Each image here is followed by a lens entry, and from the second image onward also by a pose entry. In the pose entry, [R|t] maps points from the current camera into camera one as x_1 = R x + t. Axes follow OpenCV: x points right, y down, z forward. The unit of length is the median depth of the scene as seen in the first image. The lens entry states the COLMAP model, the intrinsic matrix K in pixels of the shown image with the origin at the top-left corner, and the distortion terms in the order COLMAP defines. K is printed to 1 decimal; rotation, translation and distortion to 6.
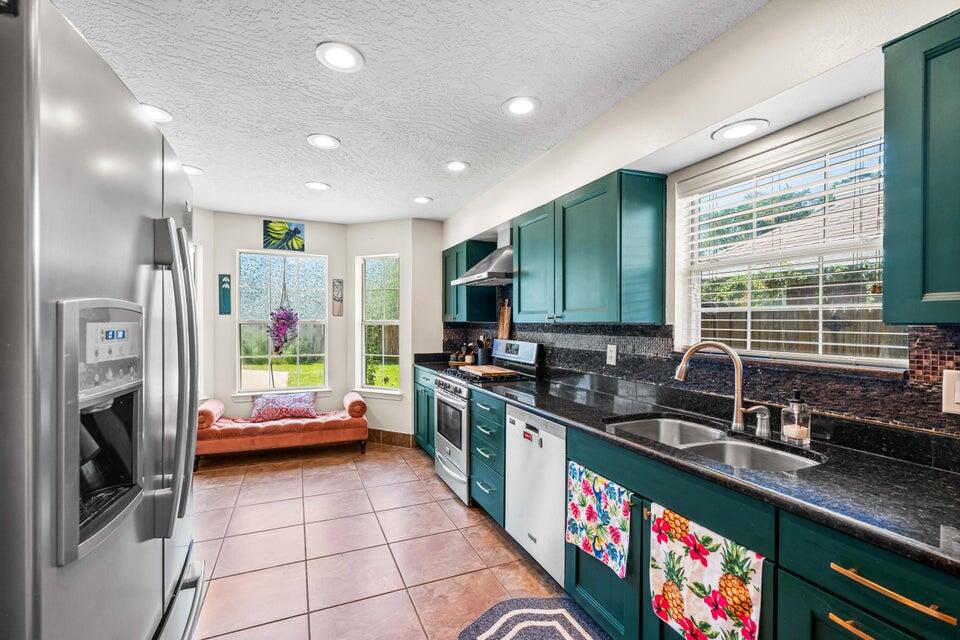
lens RADIAL K [[410.4, 0, 477.2], [0, 410.4, 324.0], [0, 0, 1]] dist [-0.000698, -0.000071]
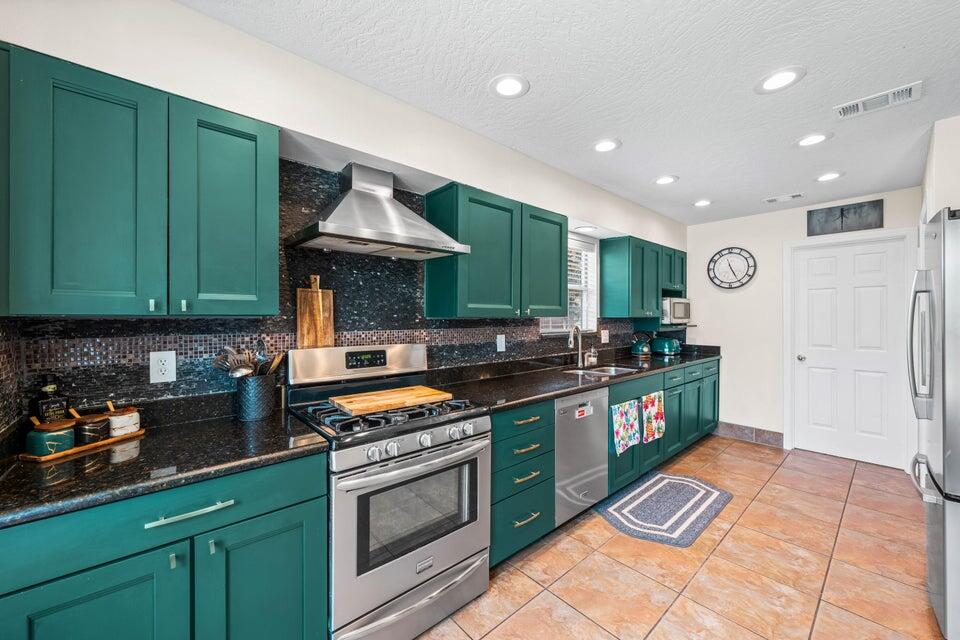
lens RADIAL K [[365.3, 0, 477.9], [0, 365.3, 316.5], [0, 0, 1]] dist [-0.000438, -0.000101]
pose [[-0.297513, -0.003158, 0.954713, -0.401793], [0.001668, 0.999991, 0.003828, -0.005029], [-0.954716, 0.002732, -0.297505, 0.812049]]
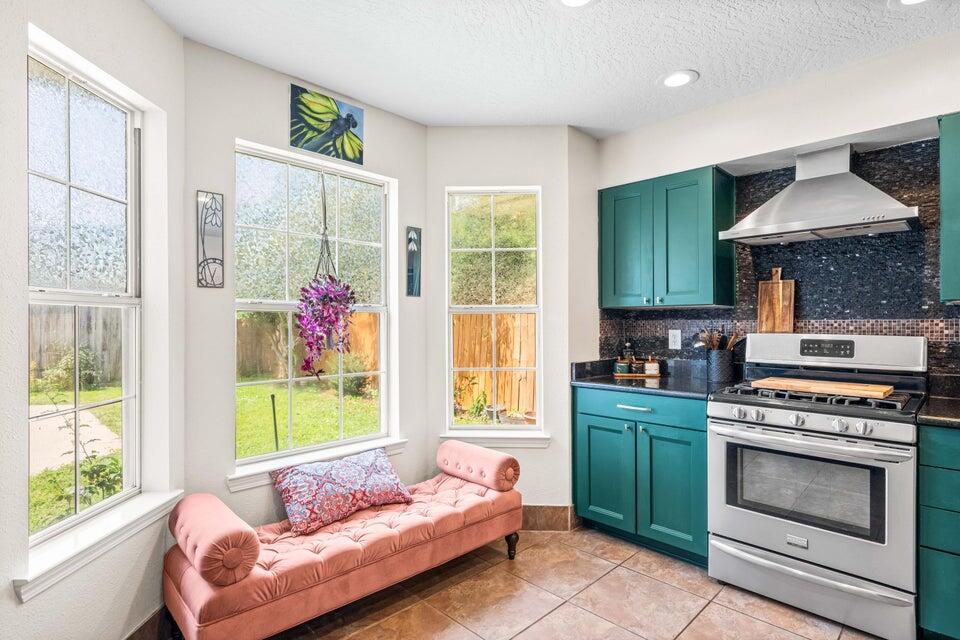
lens RADIAL K [[483.2, 0, 480.0], [0, 483.2, 320.0], [0, 0, 1]] dist [-0.001523, -0.000199]
pose [[0.934499, -0.007169, 0.355892, -0.515726], [0.009066, 0.999952, -0.003663, 0.014005], [-0.355849, 0.006650, 0.934520, 0.422100]]
